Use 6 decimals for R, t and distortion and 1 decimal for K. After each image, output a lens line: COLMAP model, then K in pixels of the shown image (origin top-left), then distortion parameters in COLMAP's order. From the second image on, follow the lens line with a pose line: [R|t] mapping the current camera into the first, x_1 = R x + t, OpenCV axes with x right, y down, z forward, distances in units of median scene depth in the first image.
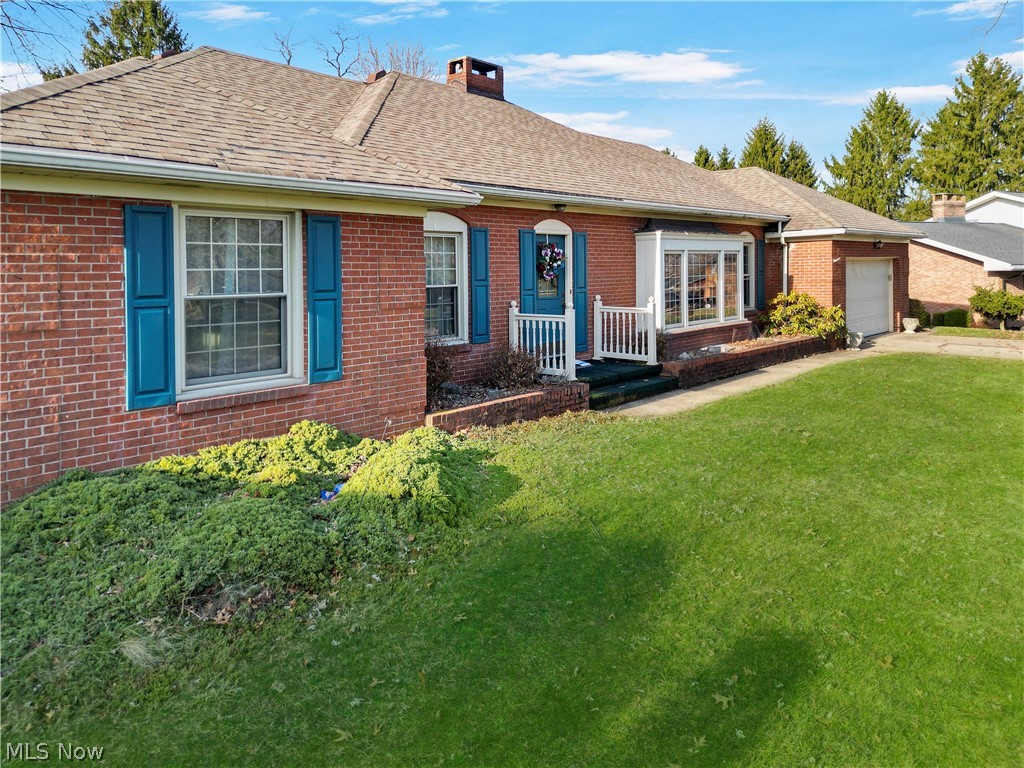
lens RADIAL K [[790.8, 0, 554.2], [0, 790.8, 294.8], [0, 0, 1]] dist [0.008930, -0.008110]
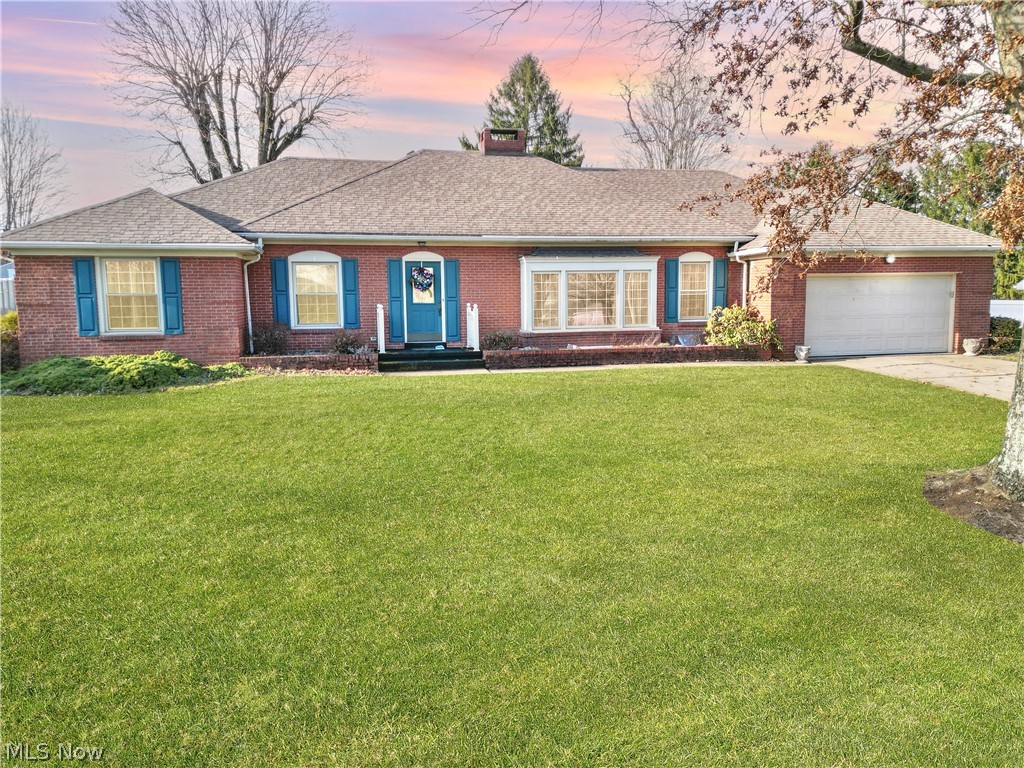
lens RADIAL K [[778.2, 0, 512.0], [0, 778.2, 384.0], [0, 0, 1]] dist [0.025144, -0.002257]
pose [[0.788574, 0.077781, -0.610001, 1.080623], [-0.022174, 0.994920, 0.098197, 0.007209], [0.614540, -0.063910, 0.786292, -0.089542]]
